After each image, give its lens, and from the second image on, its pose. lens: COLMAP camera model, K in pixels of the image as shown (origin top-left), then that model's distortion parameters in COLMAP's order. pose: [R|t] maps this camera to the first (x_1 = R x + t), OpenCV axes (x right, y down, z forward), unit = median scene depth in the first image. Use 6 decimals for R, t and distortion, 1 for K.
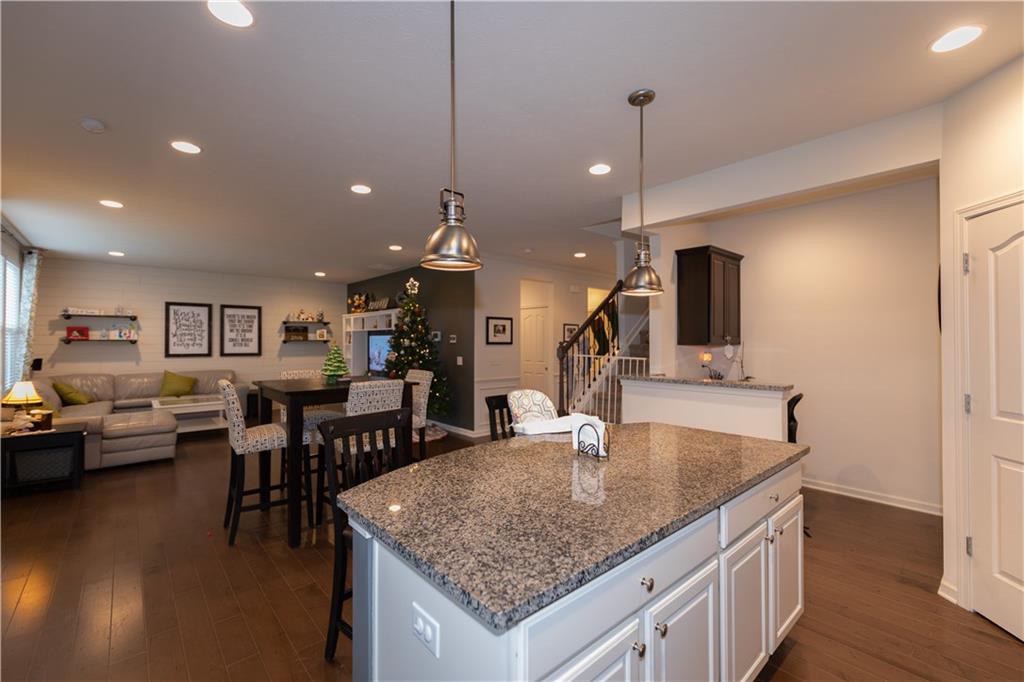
lens RADIAL K [[436.3, 0, 508.5], [0, 436.3, 338.2], [0, 0, 1]] dist [0.000384, -0.000263]
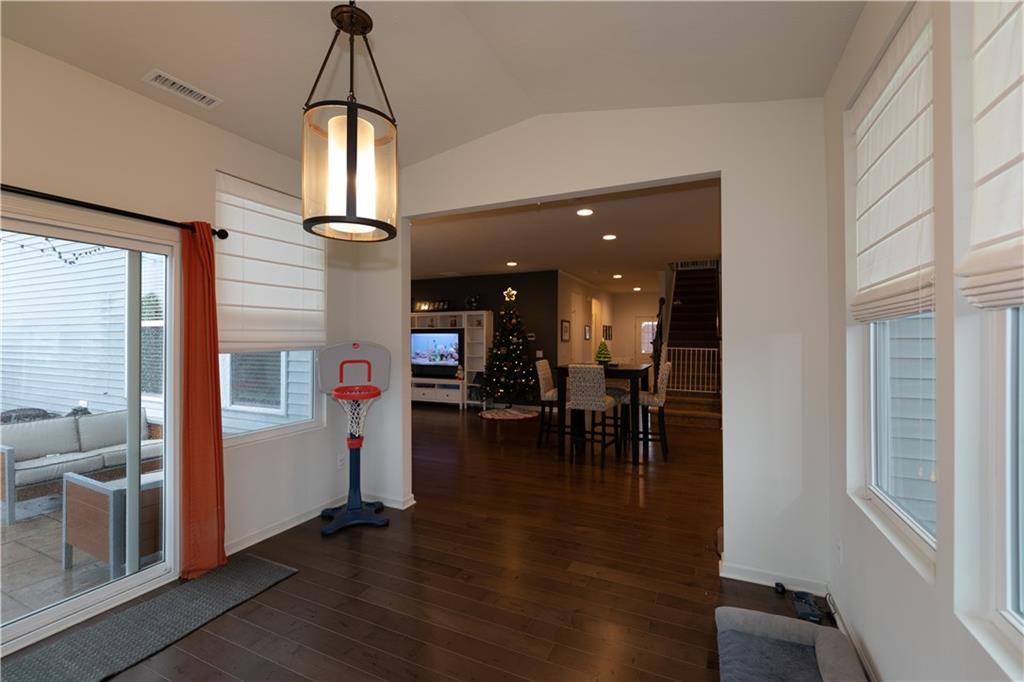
lens RADIAL K [[435.5, 0, 509.3], [0, 435.5, 336.0], [0, 0, 1]] dist [-0.000743, -0.000262]
pose [[0.915612, 0.002766, 0.402053, -0.675352], [-0.003086, 0.999995, 0.000150, -0.000862], [-0.402051, -0.001378, 0.915616, -0.124167]]
